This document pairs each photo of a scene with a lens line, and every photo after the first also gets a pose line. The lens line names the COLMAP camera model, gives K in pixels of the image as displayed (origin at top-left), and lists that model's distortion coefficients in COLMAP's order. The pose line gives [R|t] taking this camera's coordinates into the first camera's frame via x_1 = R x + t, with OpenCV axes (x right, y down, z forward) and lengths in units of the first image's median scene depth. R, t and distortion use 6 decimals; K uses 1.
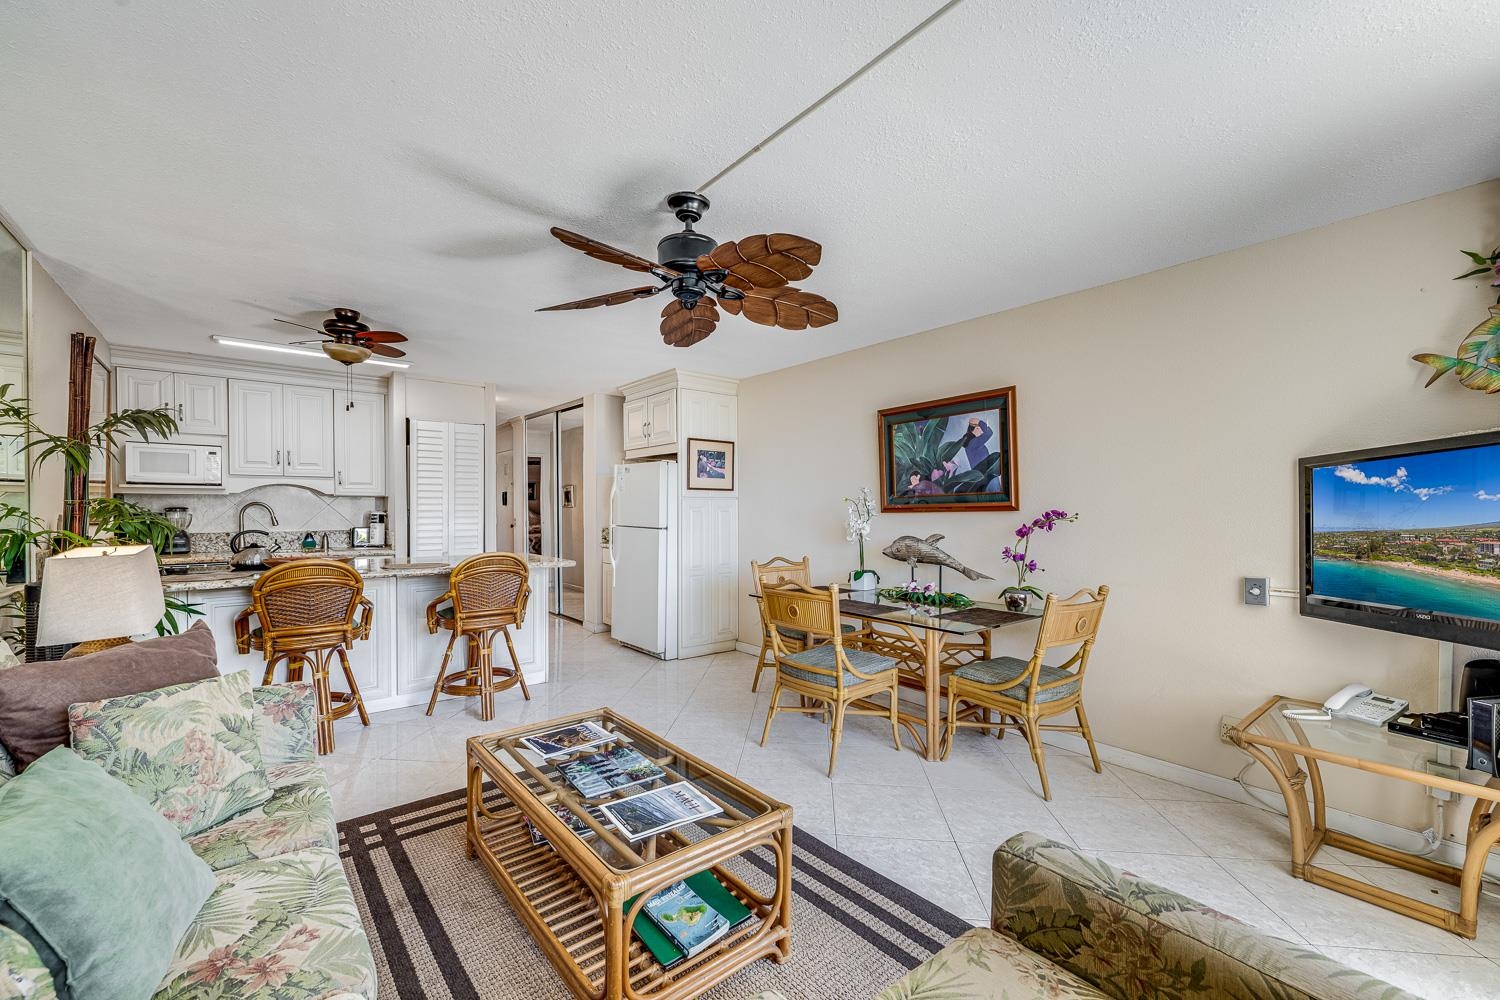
lens RADIAL K [[615.8, 0, 747.9], [0, 615.8, 508.1], [0, 0, 1]] dist [0.021633, 0.000040]
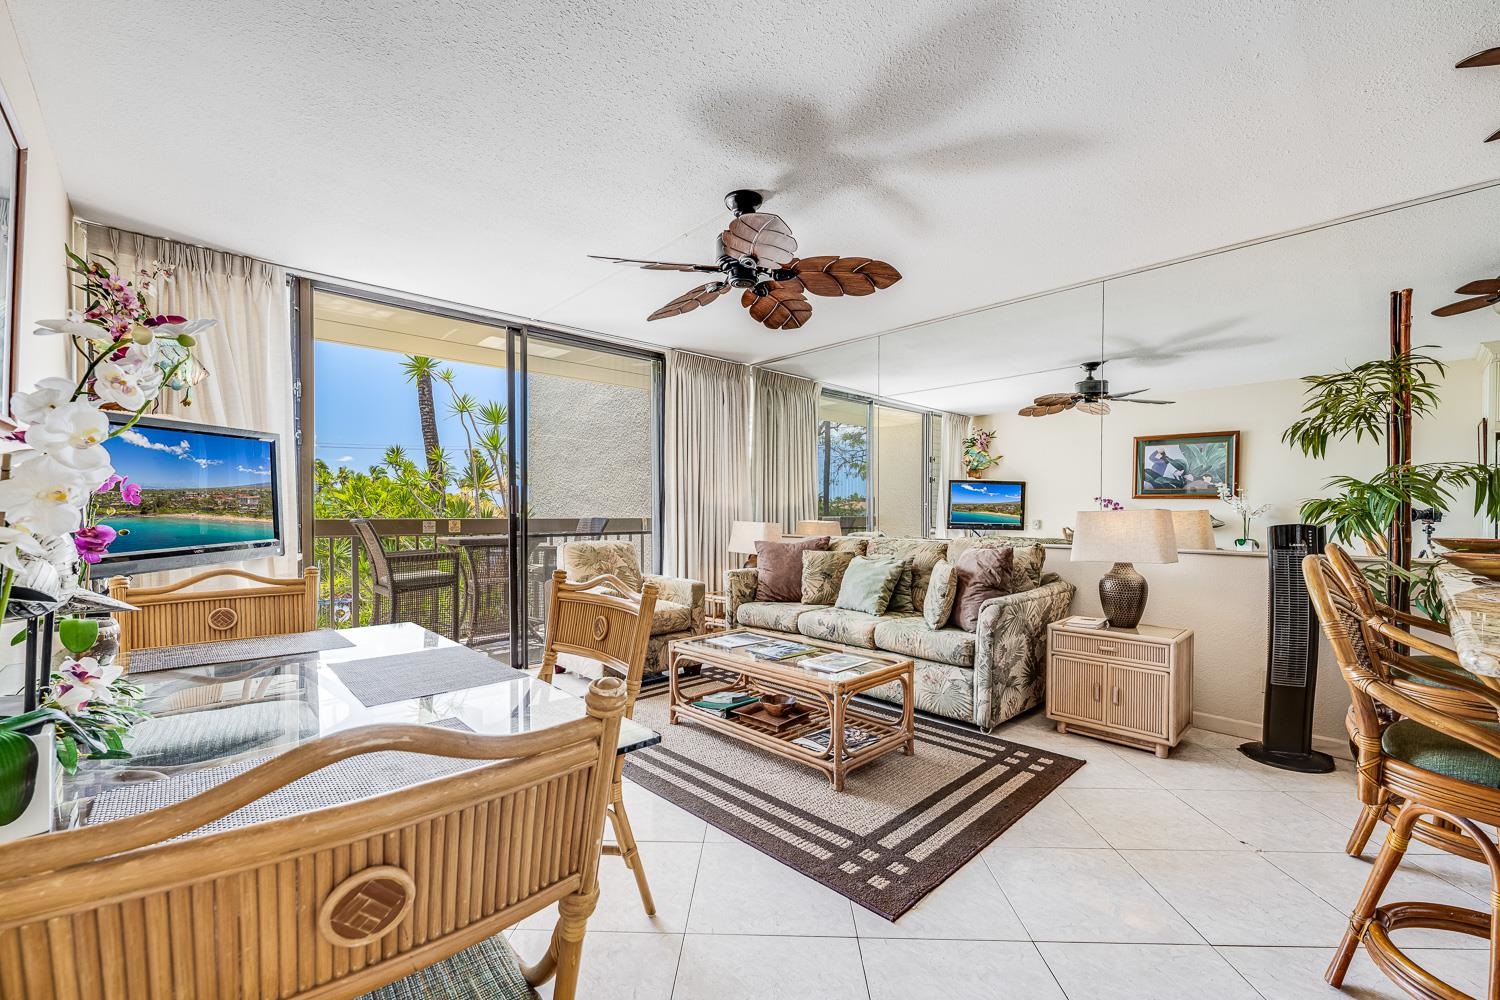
lens RADIAL K [[645.2, 0, 750.5], [0, 645.2, 532.2], [0, 0, 1]] dist [0.014637, 0.000249]
pose [[-0.998298, -0.000353, -0.058312, -0.029711], [-0.001869, 0.999662, 0.025946, 0.049775], [0.058283, 0.026011, -0.997961, 1.376395]]
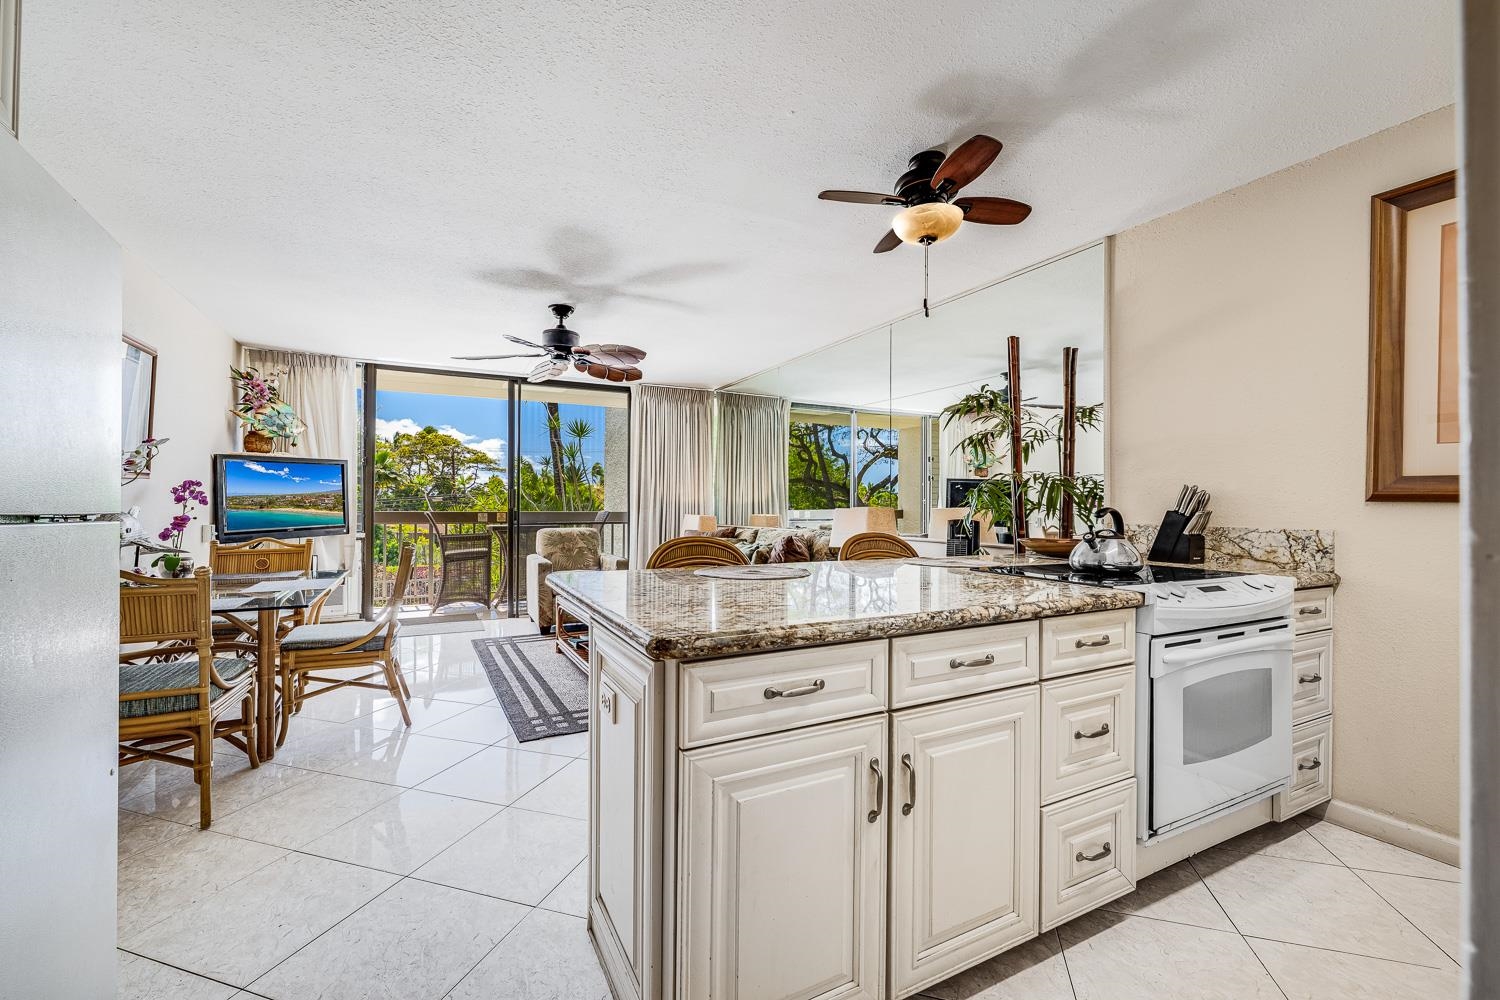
lens RADIAL K [[626.0, 0, 746.3], [0, 626.0, 510.3], [0, 0, 1]] dist [-0.001006, 0.006231]
pose [[-0.978131, -0.005914, 0.207904, -0.621519], [-0.005372, 0.999981, 0.003173, 0.043546], [-0.207919, 0.001987, -0.978144, 1.648497]]
